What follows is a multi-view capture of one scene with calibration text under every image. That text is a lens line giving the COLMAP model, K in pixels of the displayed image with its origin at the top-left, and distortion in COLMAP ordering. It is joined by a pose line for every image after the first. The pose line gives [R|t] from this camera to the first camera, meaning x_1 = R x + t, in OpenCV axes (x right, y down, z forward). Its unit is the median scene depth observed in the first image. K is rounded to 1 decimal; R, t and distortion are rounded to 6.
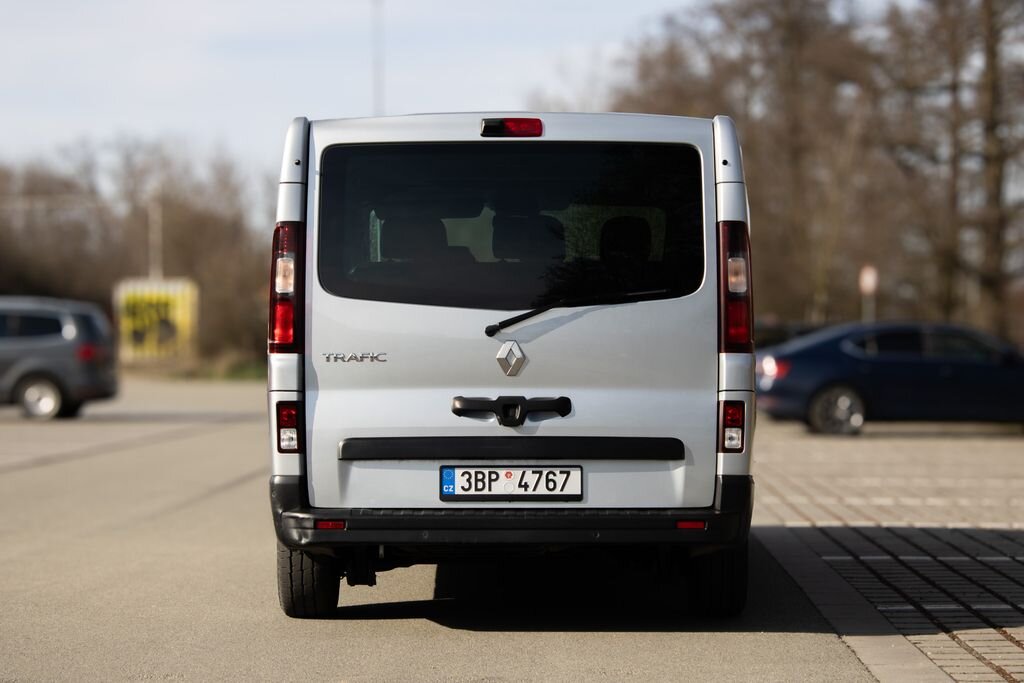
lens RADIAL K [[2684.9, 0, 512.0], [0, 2684.9, 341.5], [0, 0, 1]] dist [-0.013970, -0.666353]
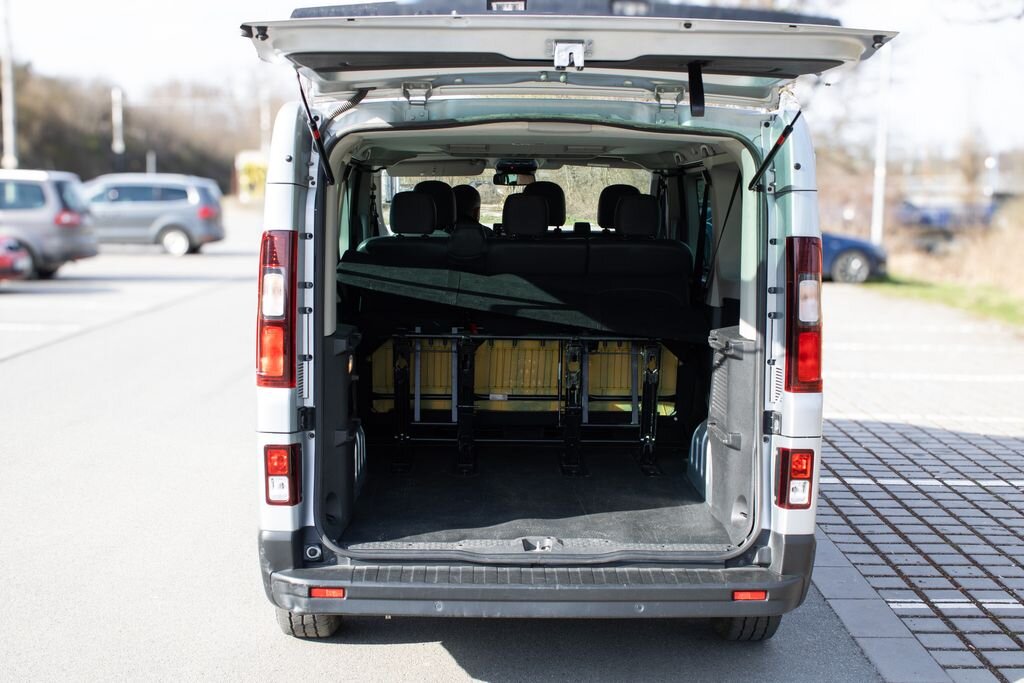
lens RADIAL K [[1472.1, 0, 512.0], [0, 1472.1, 341.5], [0, 0, 1]] dist [-0.012545, -0.001272]
pose [[0.999521, 0.009564, 0.029432, -0.023577], [-0.012734, 0.993906, 0.109495, -0.061910], [-0.028206, -0.109817, 0.993552, 0.540642]]
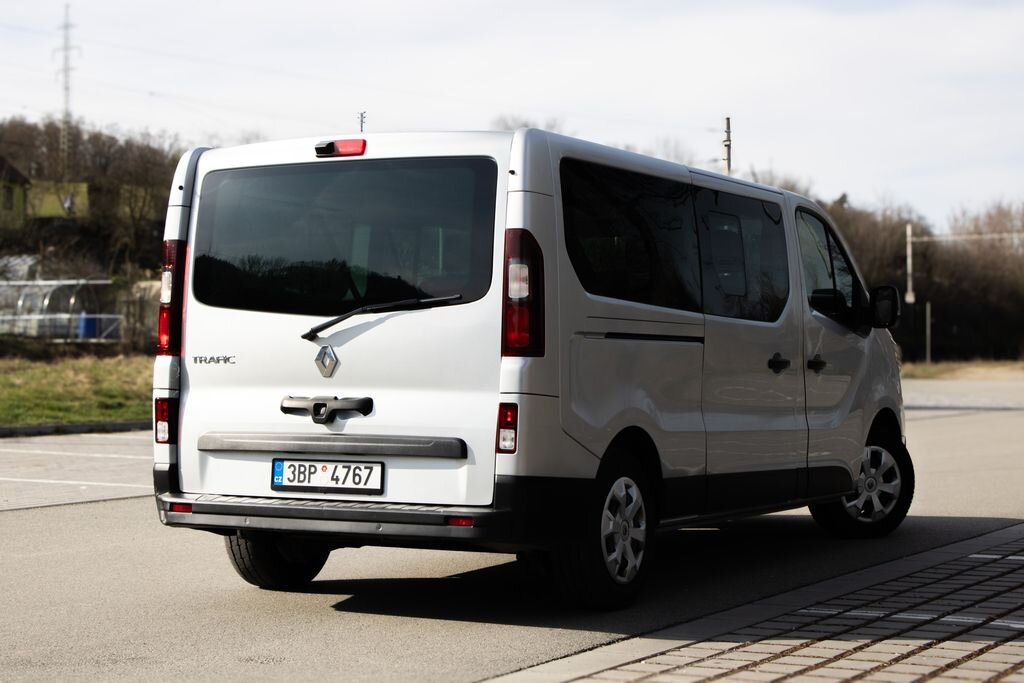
lens RADIAL K [[2037.9, 0, 512.0], [0, 2037.9, 341.5], [0, 0, 1]] dist [-0.055343, -0.080052]
pose [[0.888373, -0.000537, -0.459122, 0.443313], [-0.000421, 0.999998, -0.001985, -0.000014], [0.459122, 0.001957, 0.888371, 0.303422]]
